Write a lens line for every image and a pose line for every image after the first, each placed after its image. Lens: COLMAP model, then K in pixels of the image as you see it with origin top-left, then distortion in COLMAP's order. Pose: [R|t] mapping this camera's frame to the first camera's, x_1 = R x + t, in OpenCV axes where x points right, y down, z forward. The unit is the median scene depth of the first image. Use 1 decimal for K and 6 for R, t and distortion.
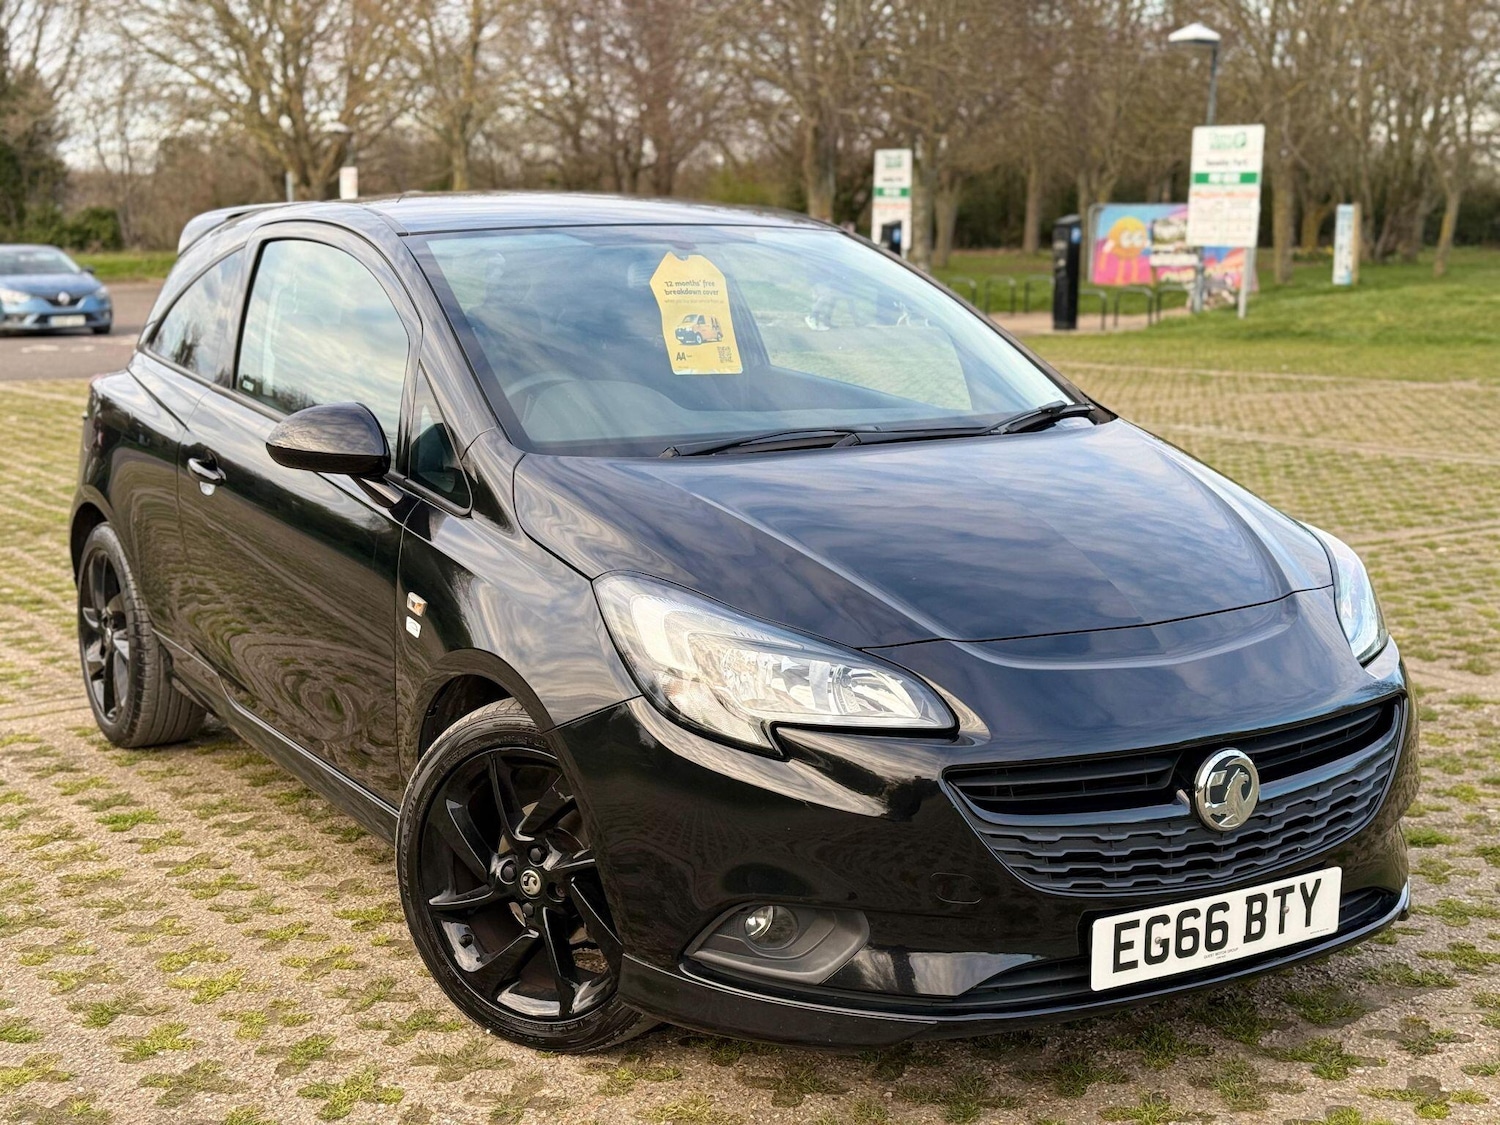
lens RADIAL K [[2079.7, 0, 744.9], [0, 2079.7, 562.1], [0, 0, 1]] dist [0.125693, 0.000000]
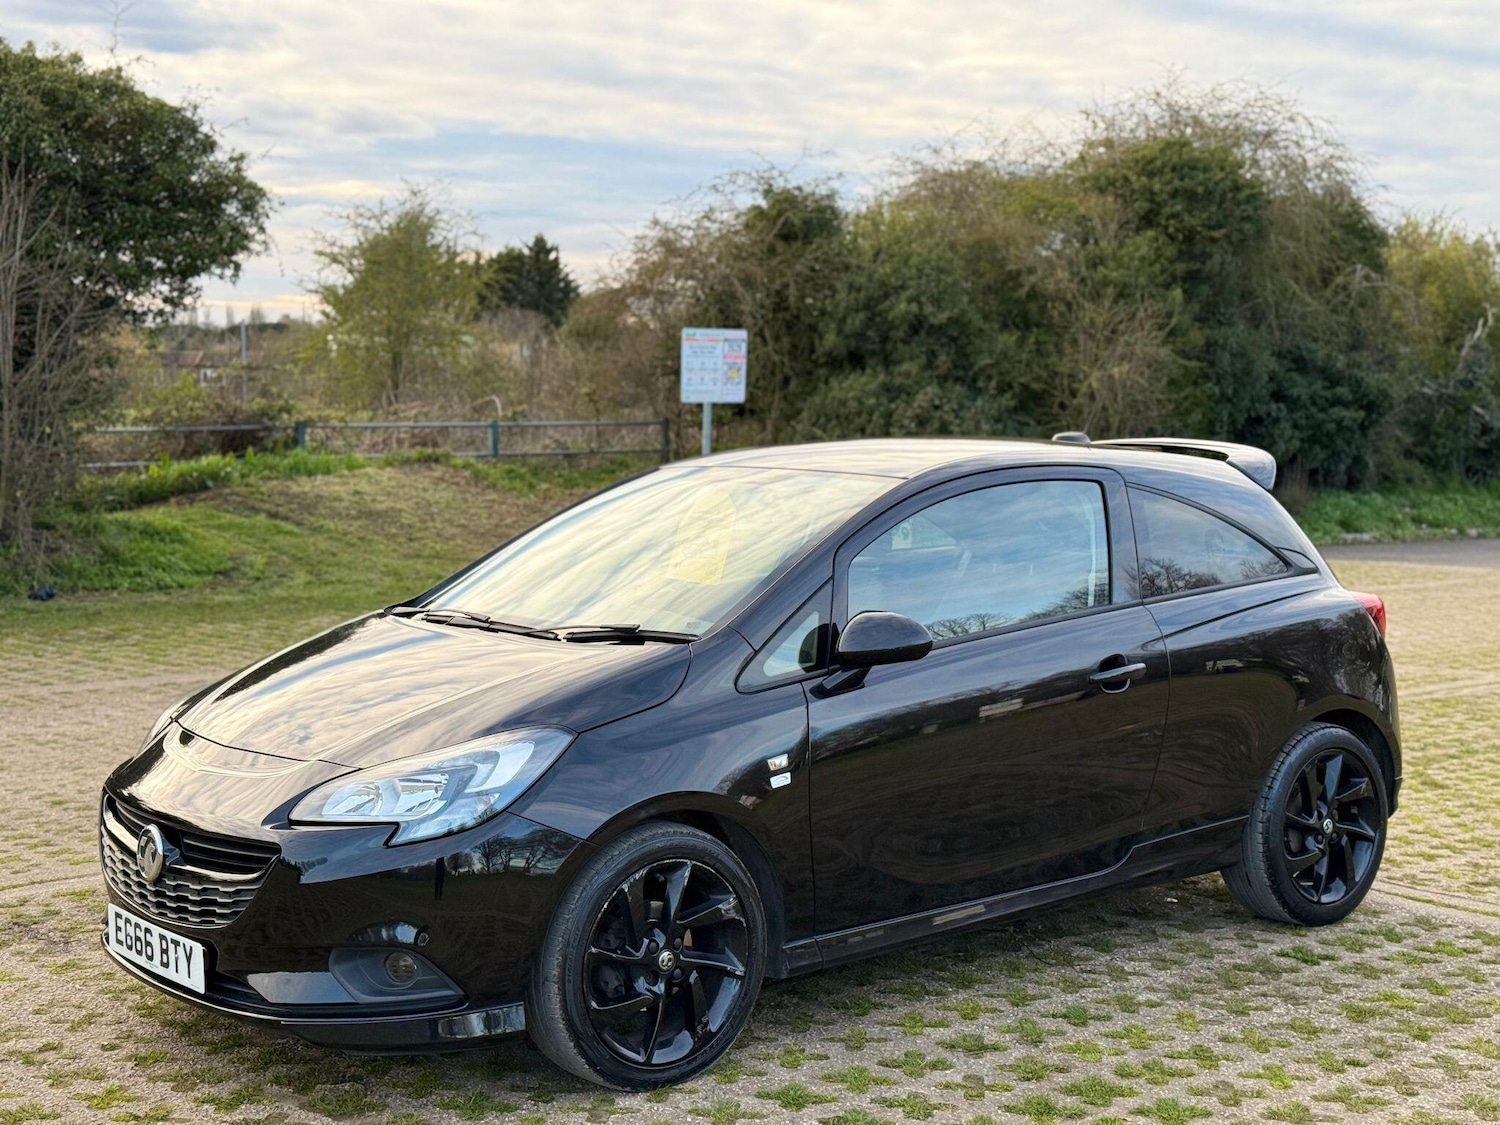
lens RADIAL K [[2079.7, 0, 746.3], [0, 2079.7, 563.4], [0, 0, 1]] dist [0.125693, 0.000000]
pose [[0.131136, 0.079156, -0.988199, 1.505600], [-0.162522, 0.985038, 0.057336, -0.214580], [0.977952, 0.153085, 0.142038, 1.004441]]
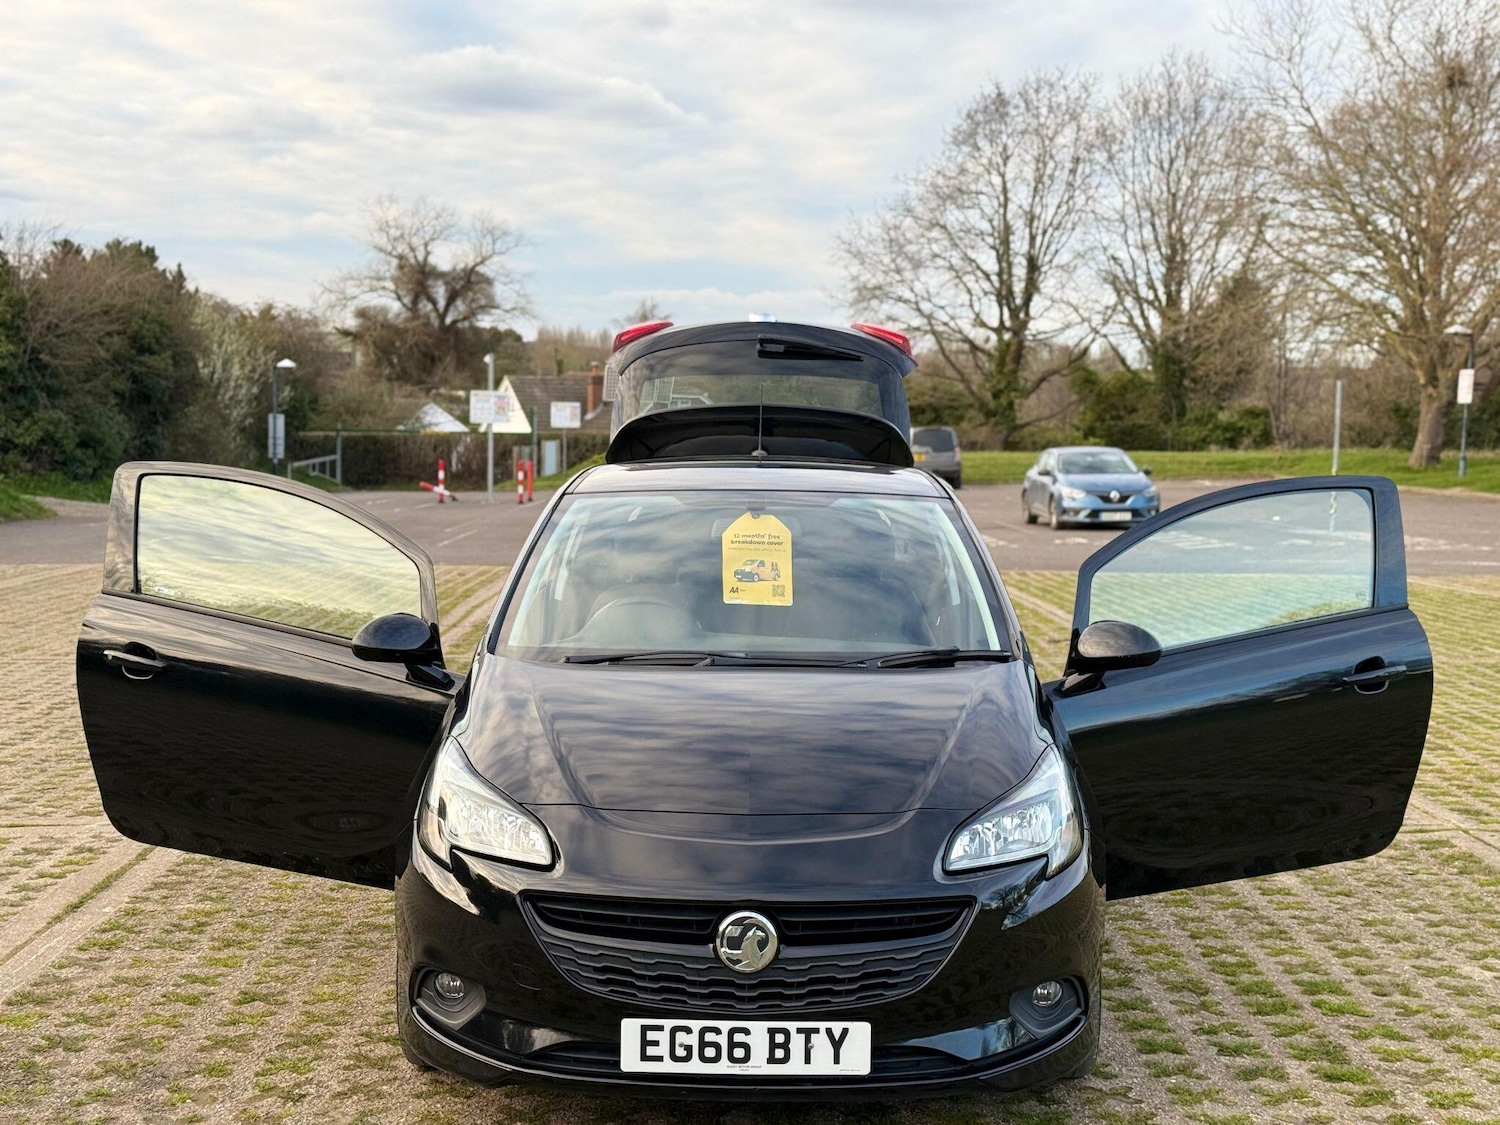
lens RADIAL K [[2079.7, 0, 740.0], [0, 2079.7, 567.9], [0, 0, 1]] dist [0.125693, 0.000000]
pose [[0.843298, 0.054324, -0.534694, 0.795434], [-0.100529, 0.993263, -0.057637, -0.044172], [0.527961, 0.102358, 0.843078, -0.130658]]
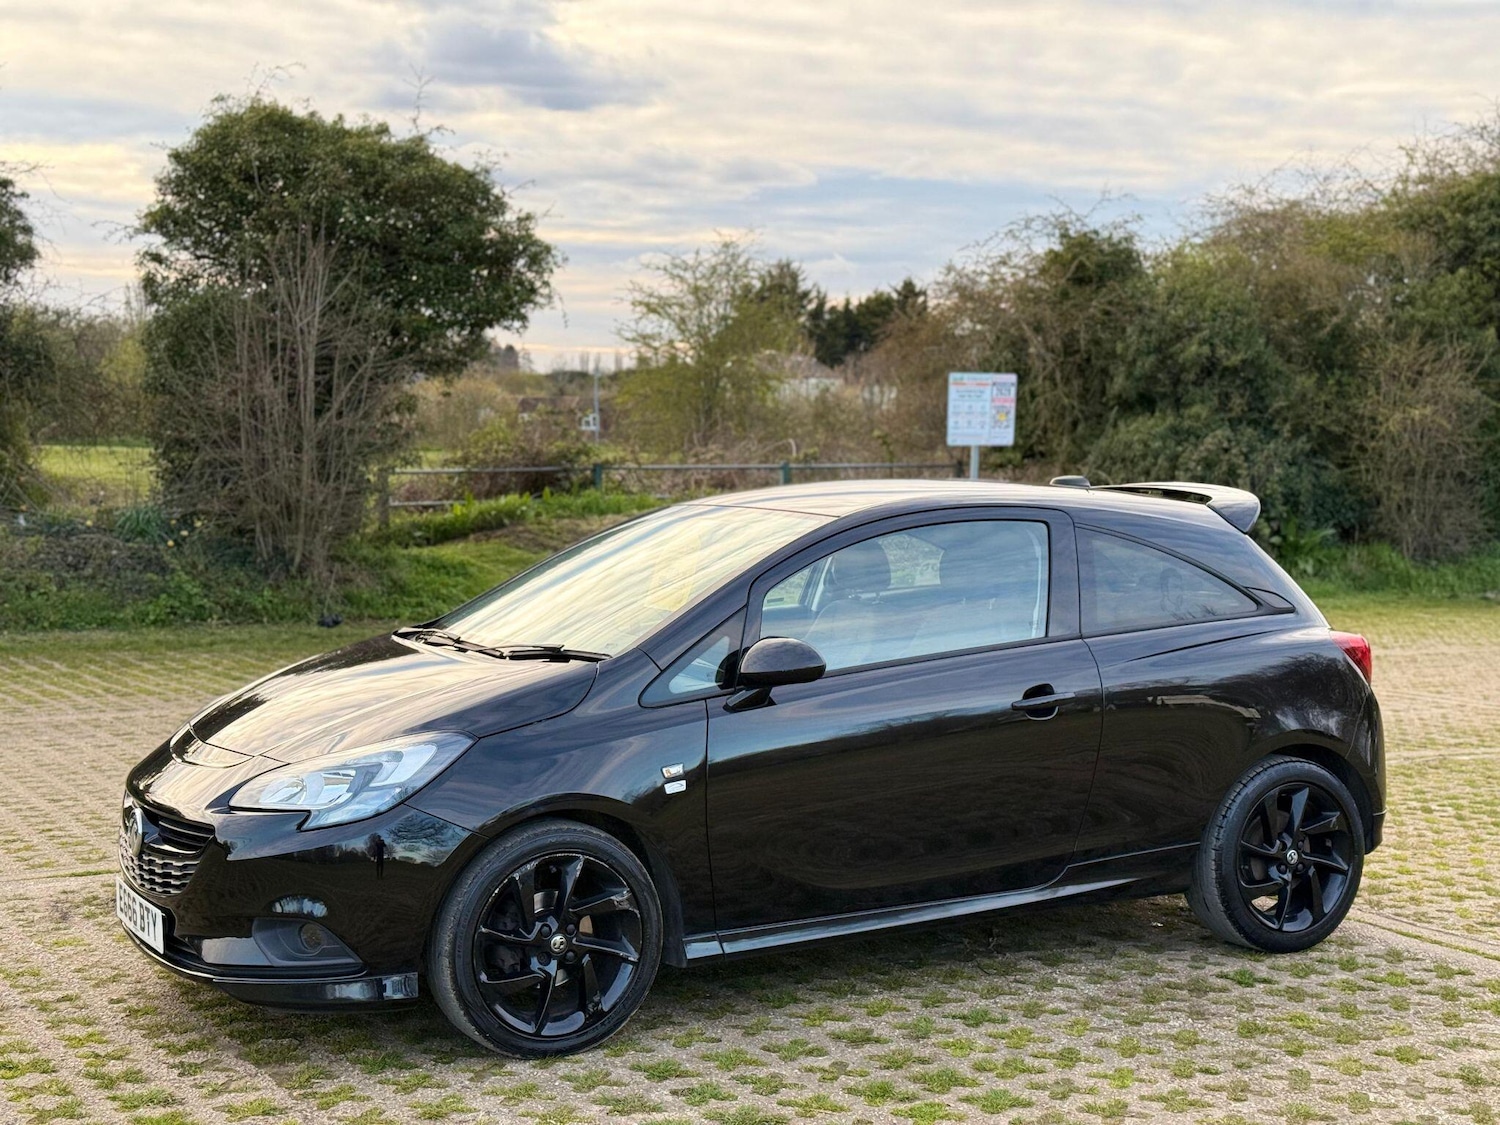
lens RADIAL K [[2079.7, 0, 754.4], [0, 2079.7, 569.8], [0, 0, 1]] dist [0.125693, 0.000000]
pose [[-0.044194, 0.062704, -0.997053, 1.662069], [-0.165809, 0.983726, 0.069215, -0.267623], [0.985167, 0.168380, -0.033078, 1.310134]]
